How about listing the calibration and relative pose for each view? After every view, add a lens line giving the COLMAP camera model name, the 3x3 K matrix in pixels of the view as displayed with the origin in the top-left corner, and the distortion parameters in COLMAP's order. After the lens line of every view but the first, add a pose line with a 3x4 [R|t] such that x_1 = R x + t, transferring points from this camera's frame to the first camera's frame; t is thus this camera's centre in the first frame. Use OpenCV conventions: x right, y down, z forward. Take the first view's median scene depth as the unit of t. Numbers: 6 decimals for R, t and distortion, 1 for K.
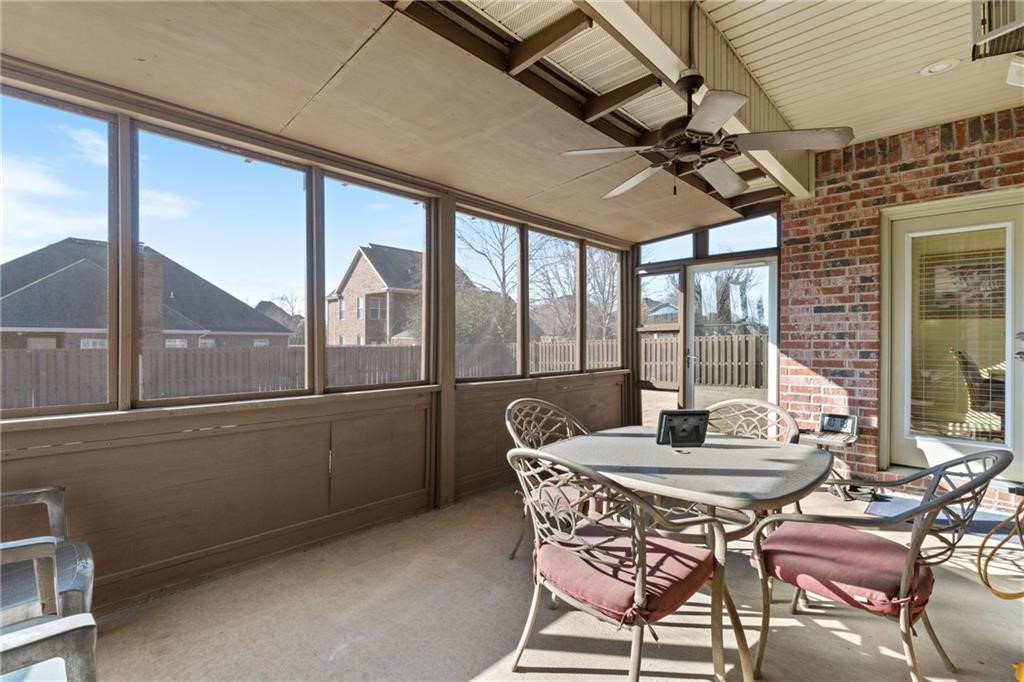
lens RADIAL K [[465.3, 0, 513.7], [0, 465.3, 338.6], [0, 0, 1]] dist [-0.000547, 0.000396]
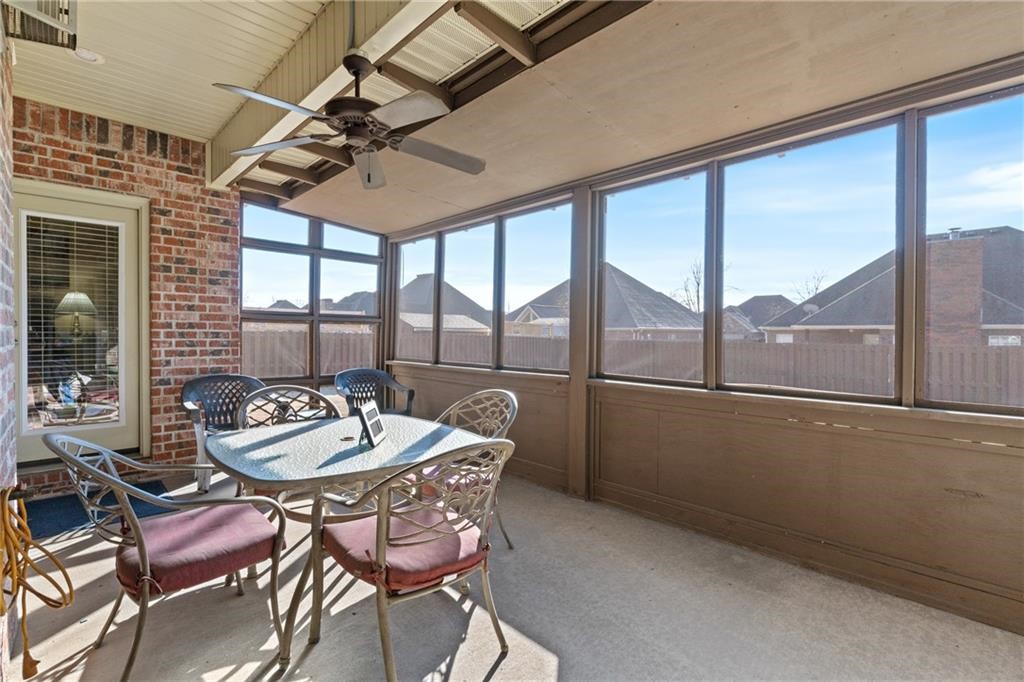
lens RADIAL K [[465.3, 0, 513.7], [0, 465.3, 338.6], [0, 0, 1]] dist [-0.000547, 0.000396]
pose [[-0.025971, 0.009772, -0.999615, 0.288041], [-0.004943, 0.999939, 0.009903, 0.003023], [0.999650, 0.005198, -0.025921, 0.290793]]
